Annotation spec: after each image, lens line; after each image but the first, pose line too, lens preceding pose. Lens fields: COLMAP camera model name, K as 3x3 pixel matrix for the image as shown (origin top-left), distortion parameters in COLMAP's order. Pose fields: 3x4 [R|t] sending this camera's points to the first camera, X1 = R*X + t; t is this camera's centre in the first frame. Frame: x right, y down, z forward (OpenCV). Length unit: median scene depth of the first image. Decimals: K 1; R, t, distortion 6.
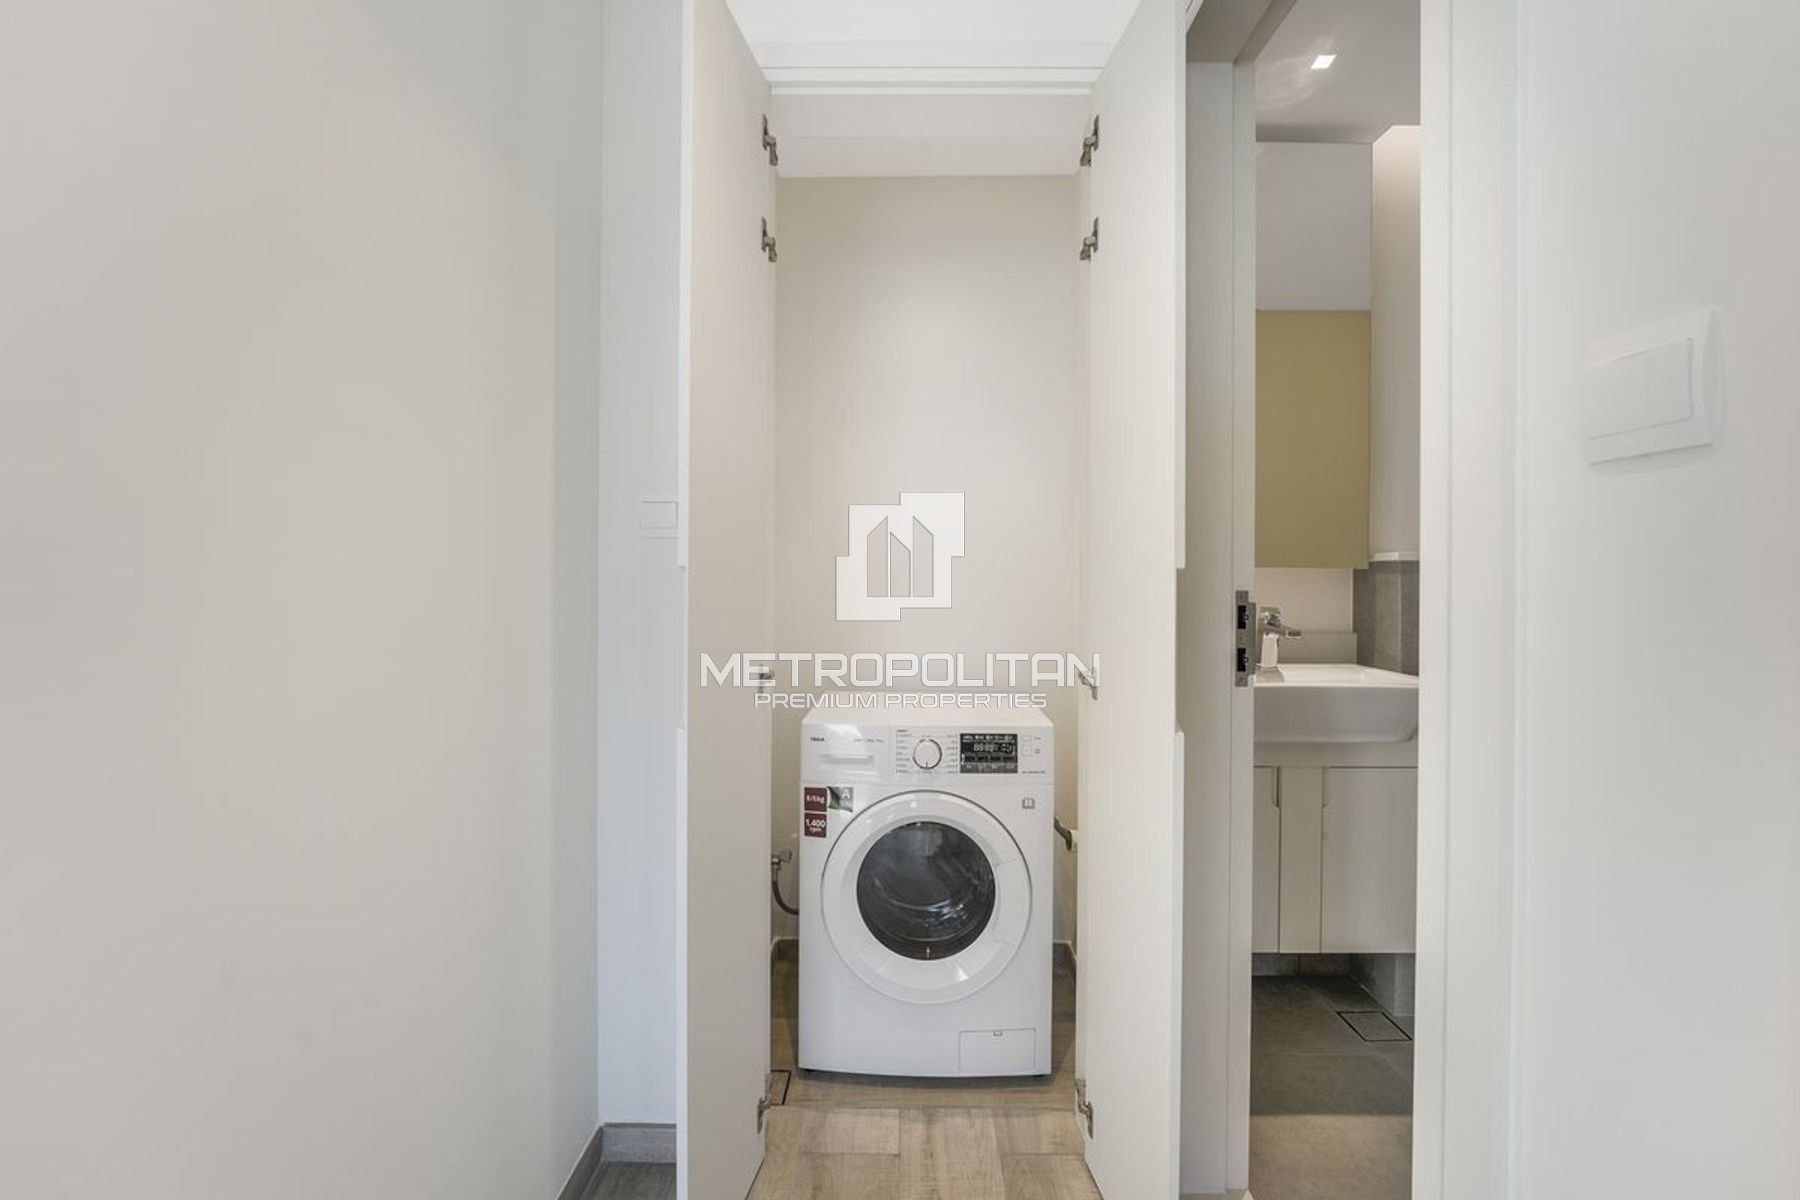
lens RADIAL K [[726.8, 0, 891.9], [0, 726.8, 585.4], [0, 0, 1]] dist [-0.013000, 0.002731]
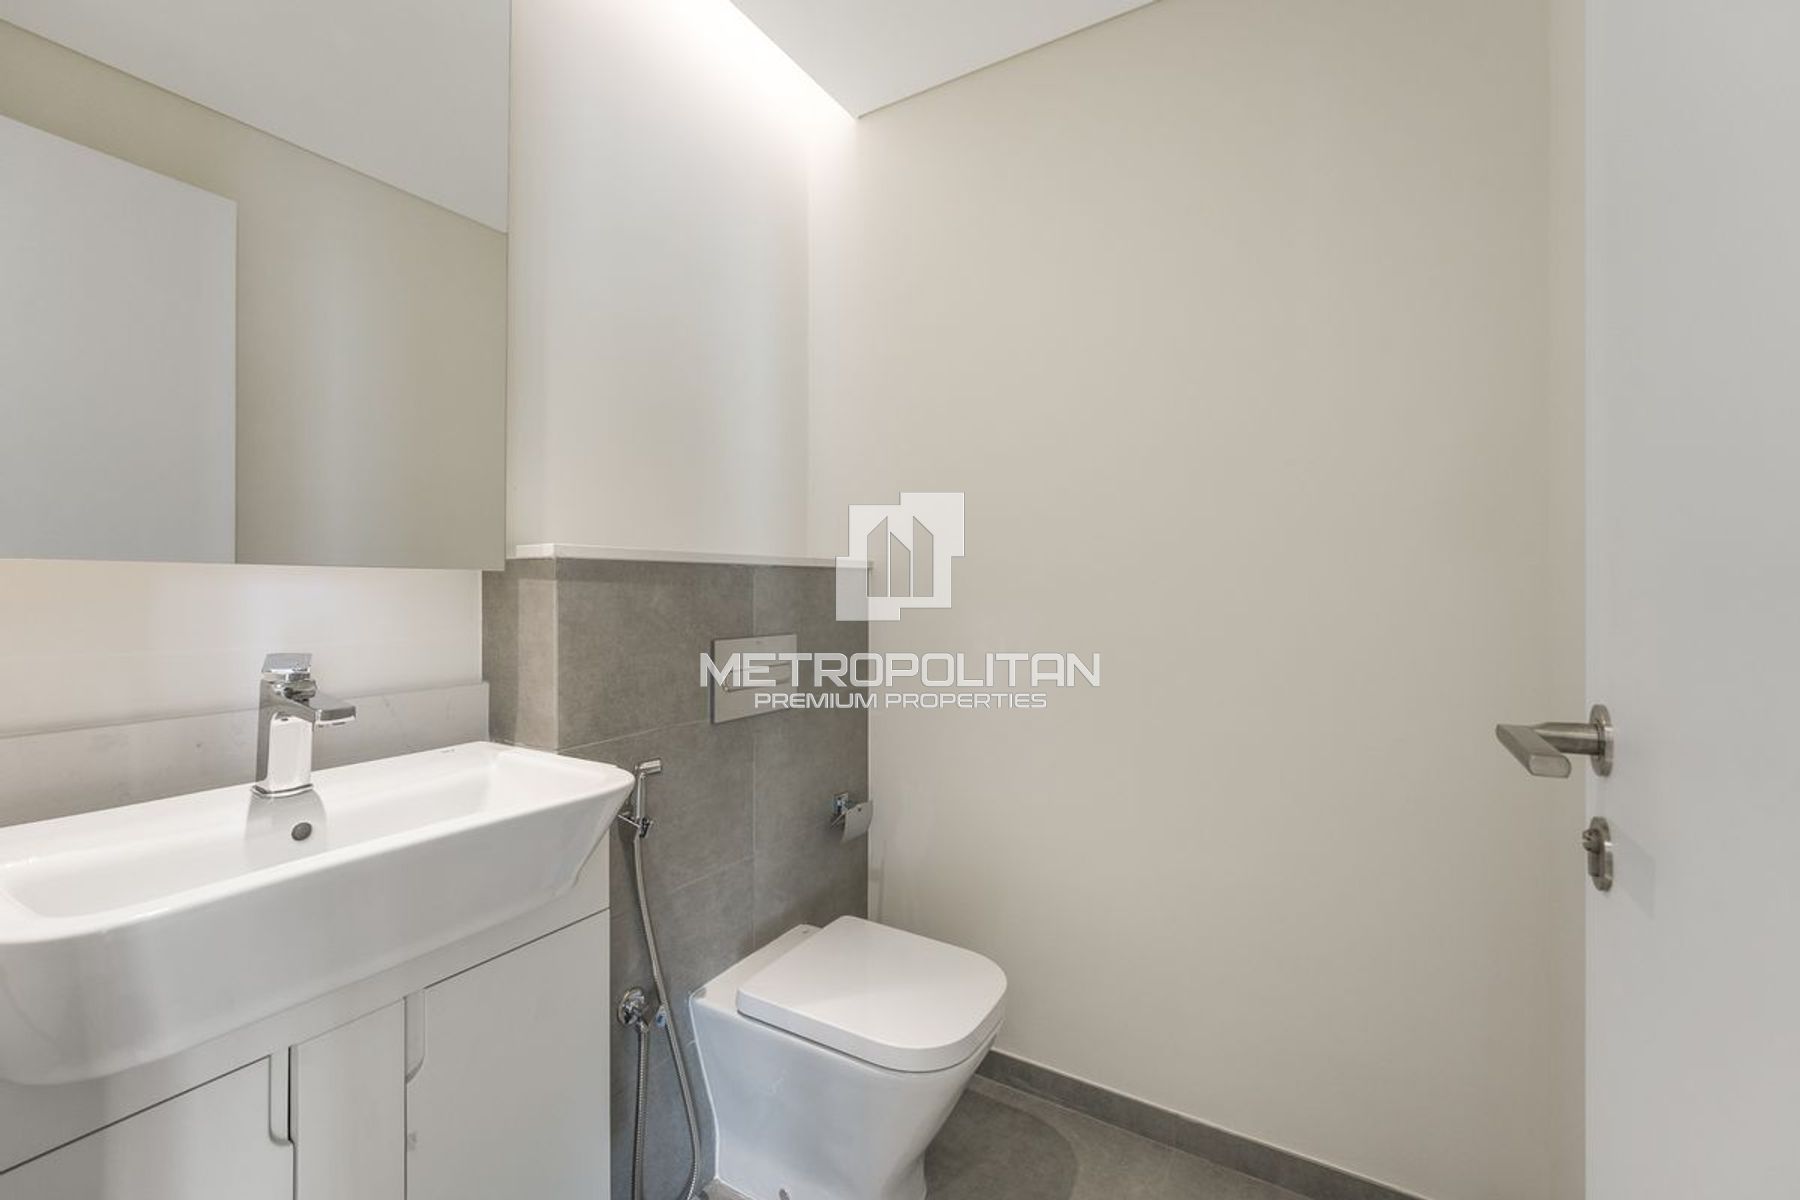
lens RADIAL K [[726.8, 0, 904.6], [0, 726.8, 594.0], [0, 0, 1]] dist [-0.013000, 0.002731]
pose [[0.493740, -0.006323, 0.869586, 0.318915], [0.003541, 0.999980, 0.005261, -0.006626], [-0.869602, 0.000481, 0.493753, 0.445043]]
